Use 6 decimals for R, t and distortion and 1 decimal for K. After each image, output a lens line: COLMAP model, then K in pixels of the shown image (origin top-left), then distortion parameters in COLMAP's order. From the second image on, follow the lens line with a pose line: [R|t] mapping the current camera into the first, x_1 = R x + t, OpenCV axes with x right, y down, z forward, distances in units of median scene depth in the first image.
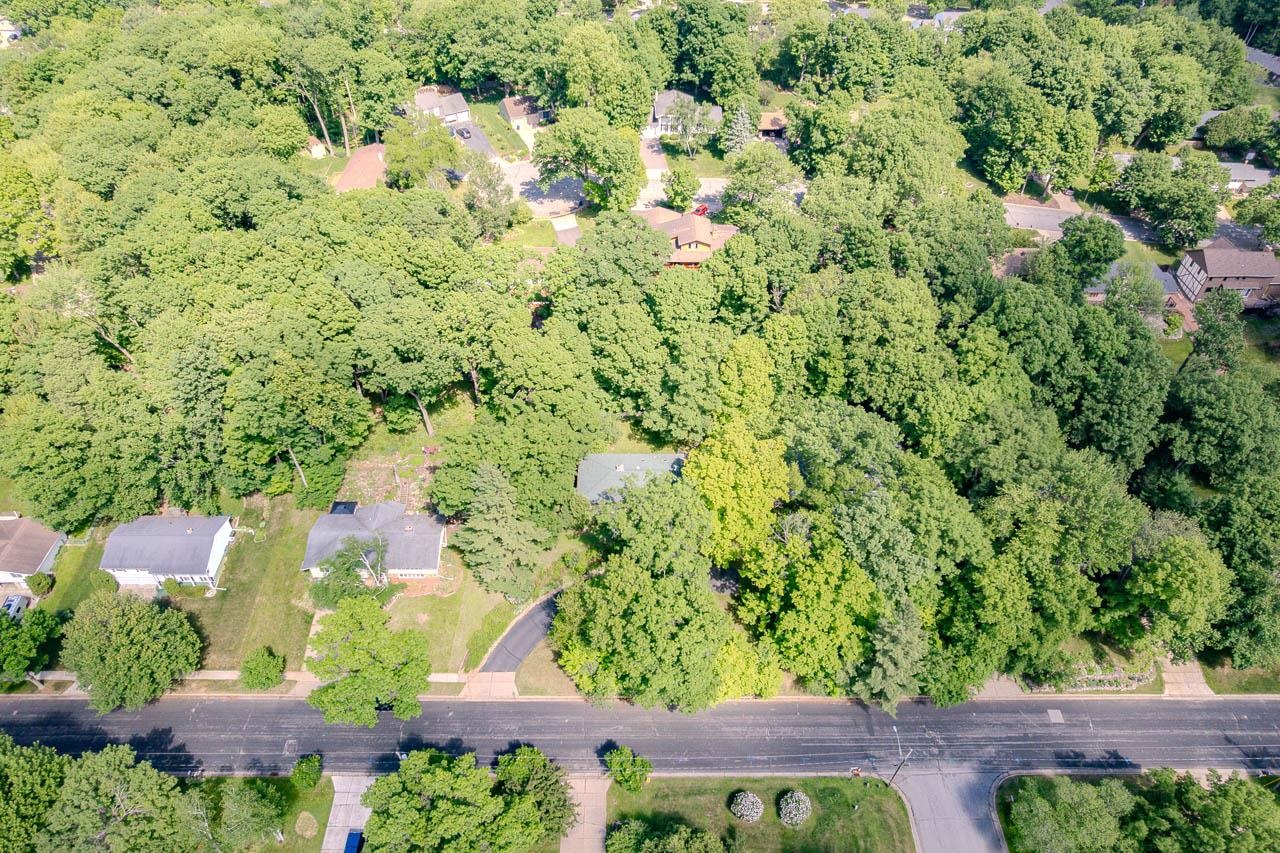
lens RADIAL K [[851.8, 0, 640.0], [0, 851.8, 426.5], [0, 0, 1]] dist [-0.080753, 0.078547]
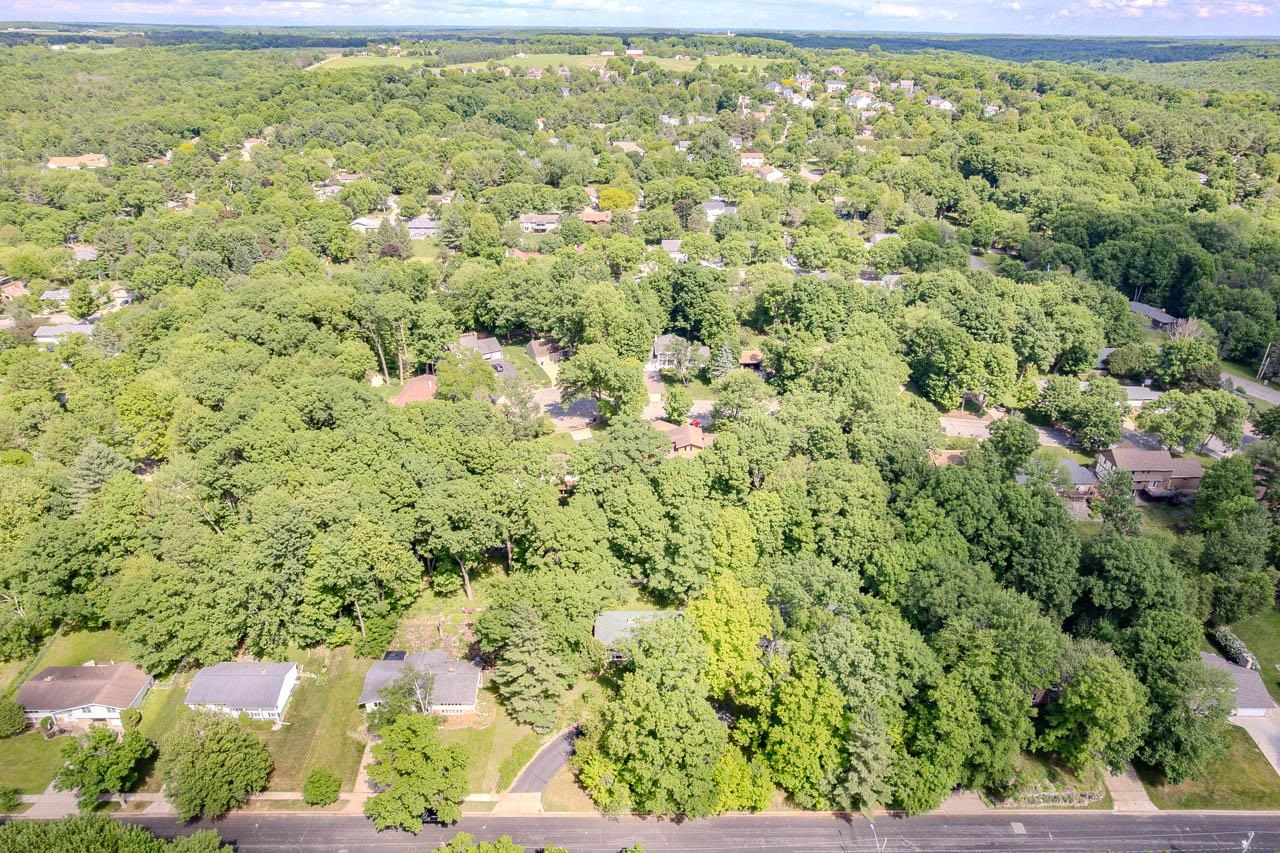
lens RADIAL K [[851.8, 0, 640.0], [0, 851.8, 426.5], [0, 0, 1]] dist [-0.080753, 0.078547]
pose [[0.999971, -0.006714, 0.003703, -0.013258], [0.007506, 0.955668, -0.294350, 0.139911], [-0.001562, 0.294369, 0.955691, -0.213568]]
